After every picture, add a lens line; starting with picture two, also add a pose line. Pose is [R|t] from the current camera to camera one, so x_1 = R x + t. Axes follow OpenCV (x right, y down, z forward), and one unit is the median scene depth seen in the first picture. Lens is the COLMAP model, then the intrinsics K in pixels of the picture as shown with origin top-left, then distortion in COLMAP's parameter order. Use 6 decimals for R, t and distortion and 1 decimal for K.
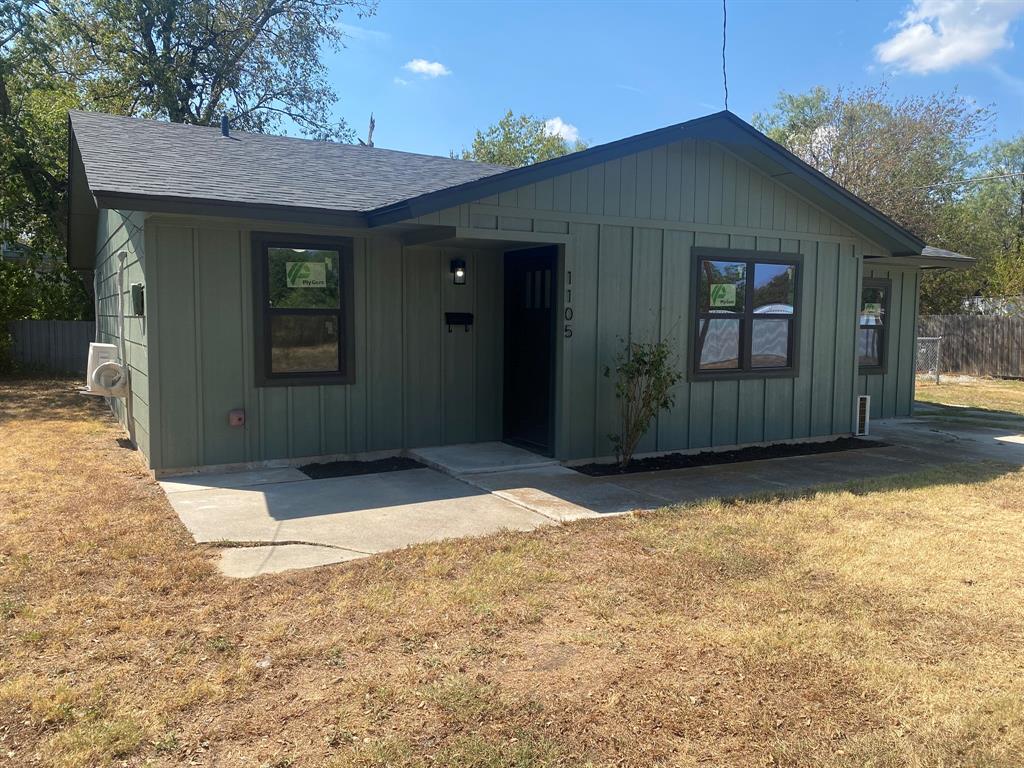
lens RADIAL K [[759.4, 0, 512.0], [0, 759.4, 384.0], [0, 0, 1]] dist [0.003241, -0.001142]
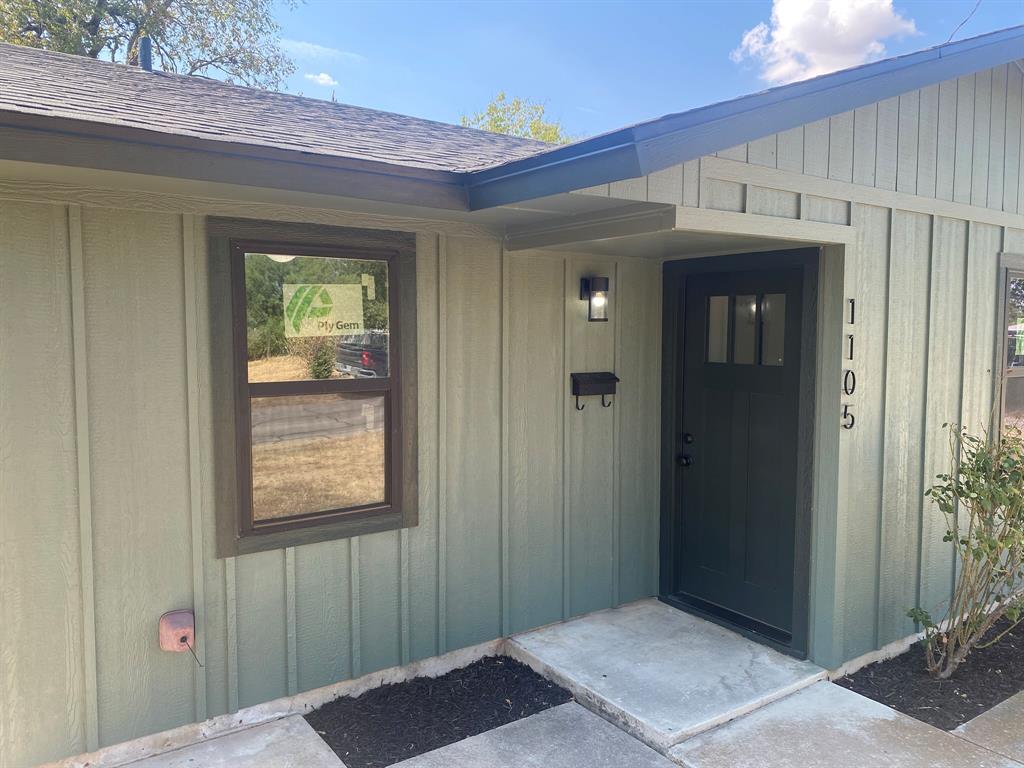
lens RADIAL K [[788.5, 0, 515.9], [0, 788.5, 378.6], [0, 0, 1]] dist [-0.004679, 0.005428]
pose [[0.997031, -0.014494, 0.075629, -0.185075], [0.016263, 0.999607, -0.022831, -0.085989], [-0.075268, 0.023993, 0.996875, 0.490704]]
